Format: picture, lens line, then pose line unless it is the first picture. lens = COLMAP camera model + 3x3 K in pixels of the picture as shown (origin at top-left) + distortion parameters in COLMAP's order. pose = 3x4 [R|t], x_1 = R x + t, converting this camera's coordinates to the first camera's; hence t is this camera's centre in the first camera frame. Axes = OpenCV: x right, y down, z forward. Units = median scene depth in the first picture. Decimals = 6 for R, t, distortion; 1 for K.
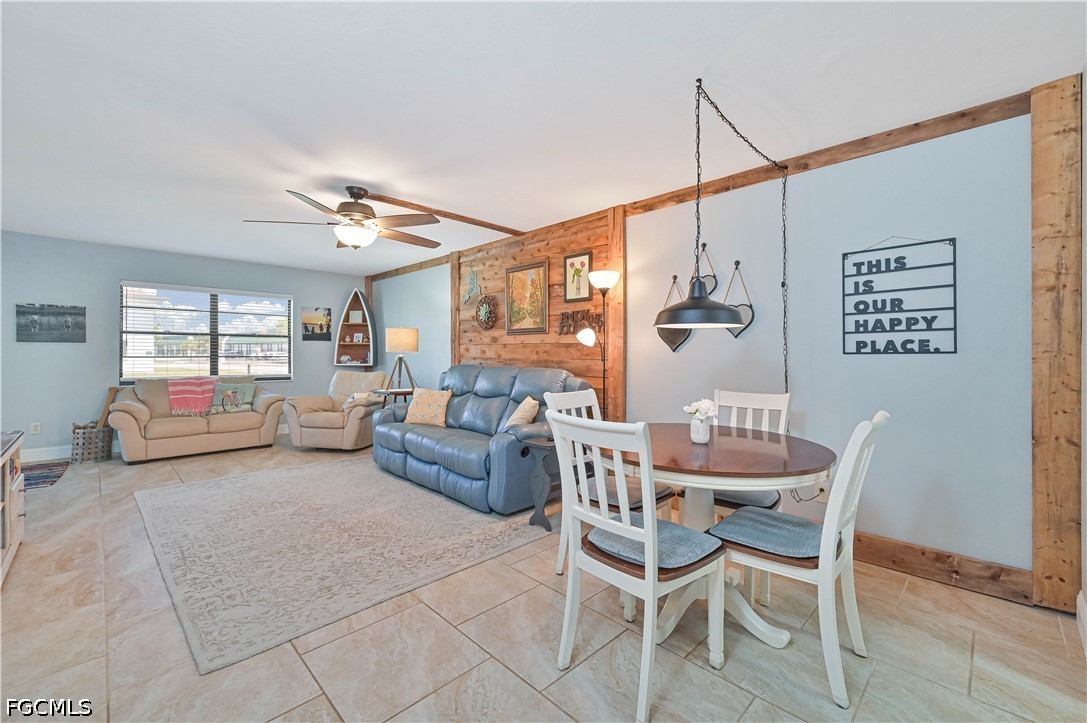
lens RADIAL K [[445.0, 0, 546.8], [0, 445.0, 354.1], [0, 0, 1]] dist [-0.002564, 0.000446]
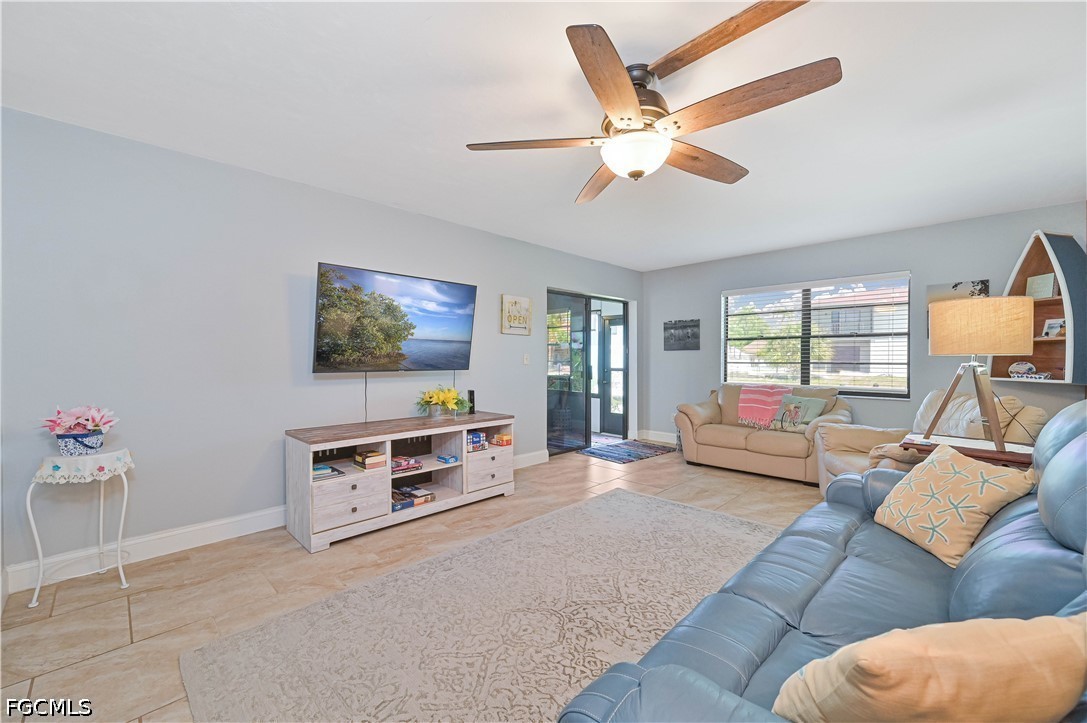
lens RADIAL K [[433.9, 0, 547.5], [0, 433.9, 363.7], [0, 0, 1]] dist [-0.001399, 0.000254]
pose [[0.003937, 0.009169, -0.999950, 0.110883], [0.000226, 0.999958, 0.009170, -0.000778], [0.999992, -0.000262, 0.003934, 0.733794]]
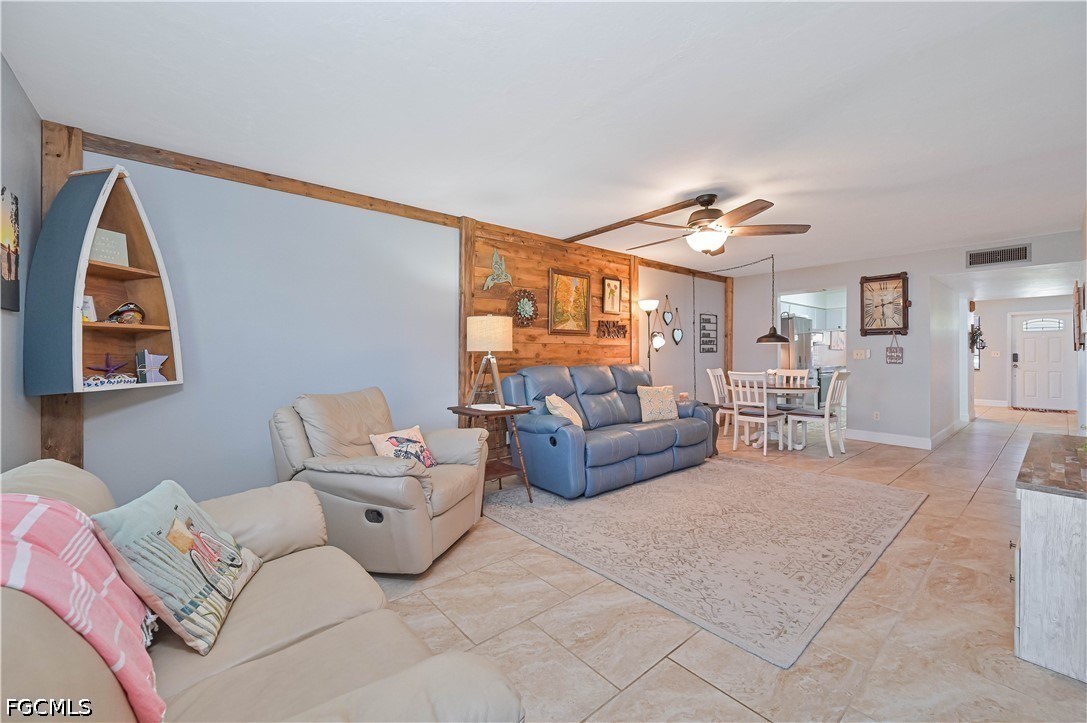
lens RADIAL K [[433.9, 0, 544.2], [0, 433.9, 352.3], [0, 0, 1]] dist [-0.001399, 0.000254]
pose [[0.092873, -0.003104, 0.995673, -1.230632], [0.000272, 0.999995, 0.003092, -0.006608], [-0.995678, -0.000017, 0.092874, 1.068372]]
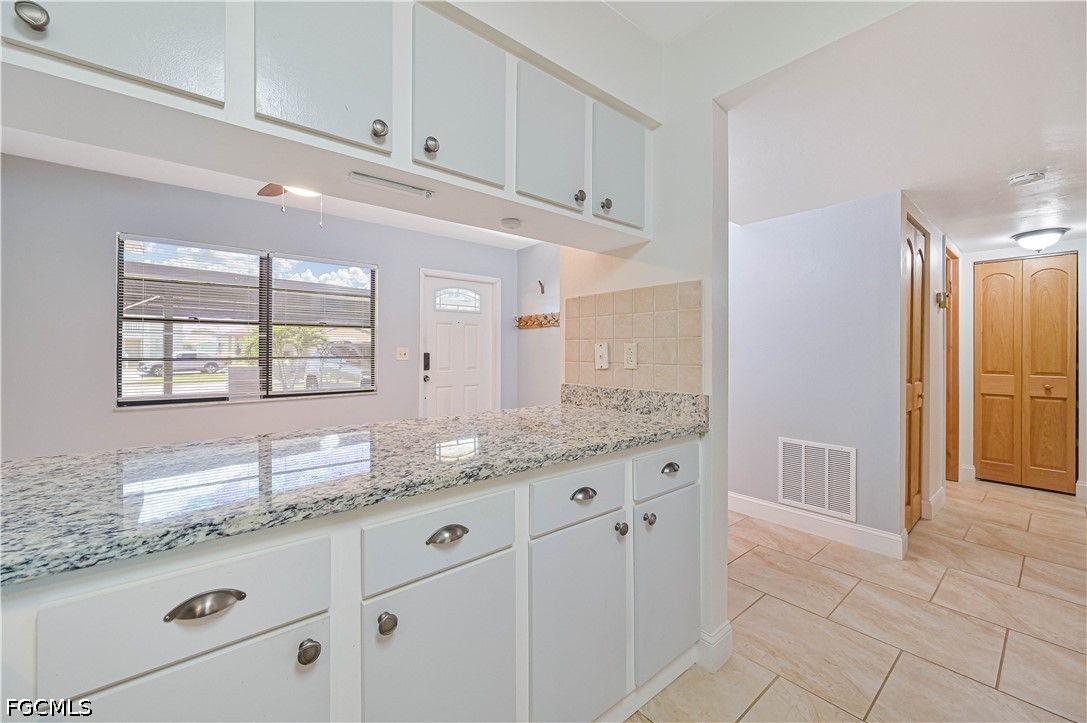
lens RADIAL K [[433.9, 0, 550.6], [0, 433.9, 346.5], [0, 0, 1]] dist [-0.001399, 0.000254]
pose [[-0.996077, -0.004305, 0.088391, 0.843428], [-0.005260, 0.999930, -0.010572, 0.001107], [-0.088339, -0.010995, -0.996030, -0.084727]]
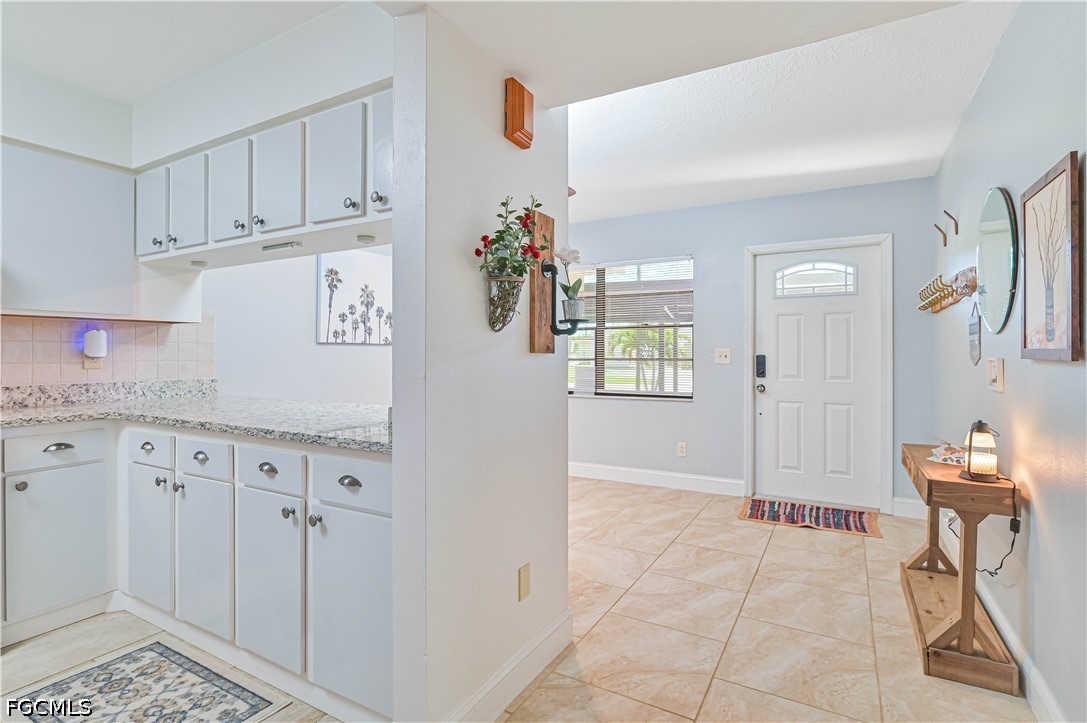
lens RADIAL K [[538.5, 0, 547.5], [0, 538.5, 353.4], [0, 0, 1]] dist [-0.004760, 0.001231]
pose [[-0.271771, -0.004851, 0.962350, 0.349801], [-0.001689, 0.999988, 0.004564, 0.000011], [-0.962360, -0.000385, -0.271776, -0.484364]]
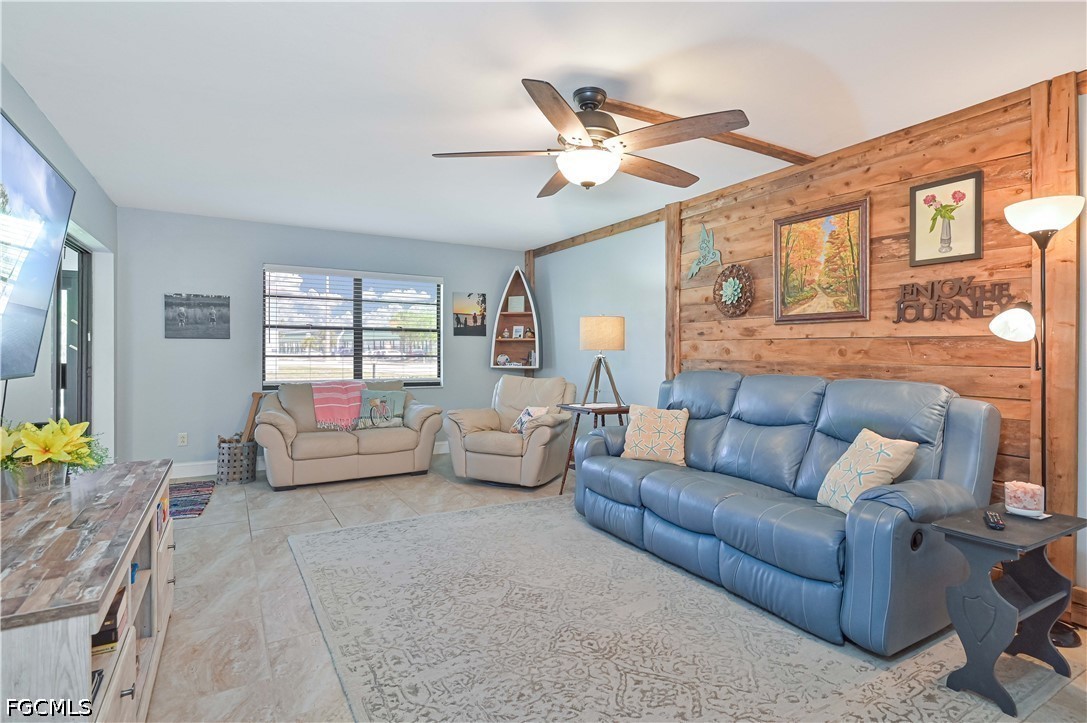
lens RADIAL K [[538.5, 0, 547.5], [0, 538.5, 356.7], [0, 0, 1]] dist [-0.004760, 0.001231]
pose [[0.967293, 0.004805, -0.253617, -0.242585], [-0.002813, 0.999962, 0.008217, -0.003185], [0.253647, -0.007235, 0.967270, 0.205025]]
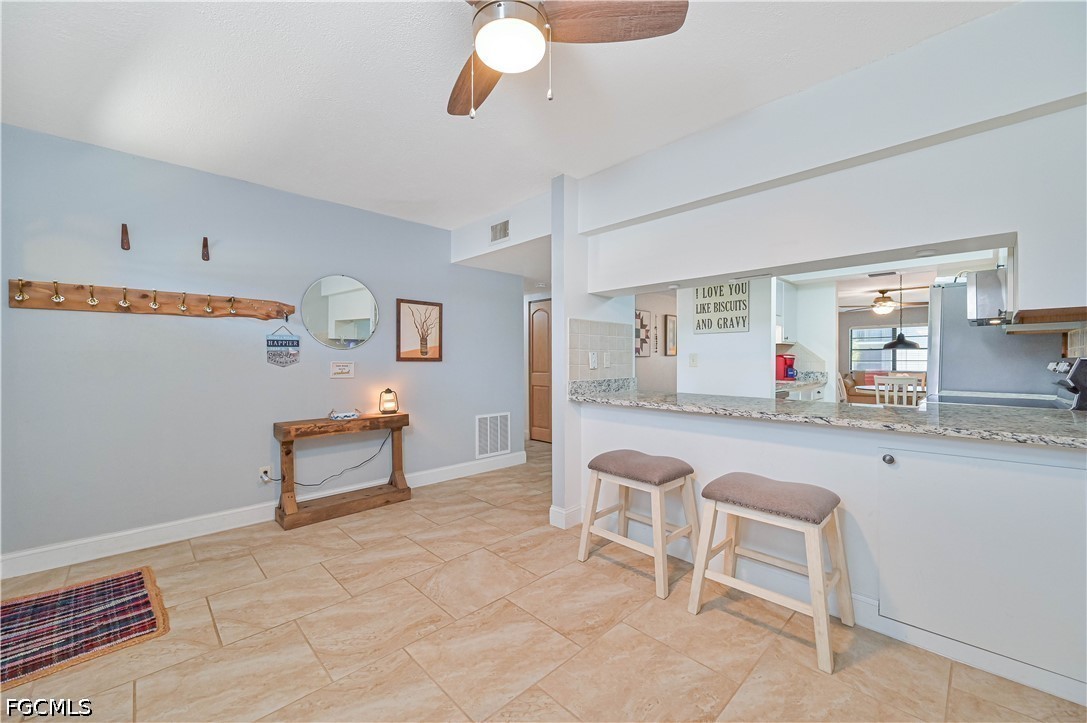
lens RADIAL K [[433.9, 0, 544.1], [0, 433.9, 364.6], [0, 0, 1]] dist [-0.001399, 0.000254]
pose [[-0.014315, 0.006273, -0.999878, 1.598956], [0.003955, 0.999973, 0.006217, 0.008667], [0.999890, -0.003866, -0.014339, -0.652706]]
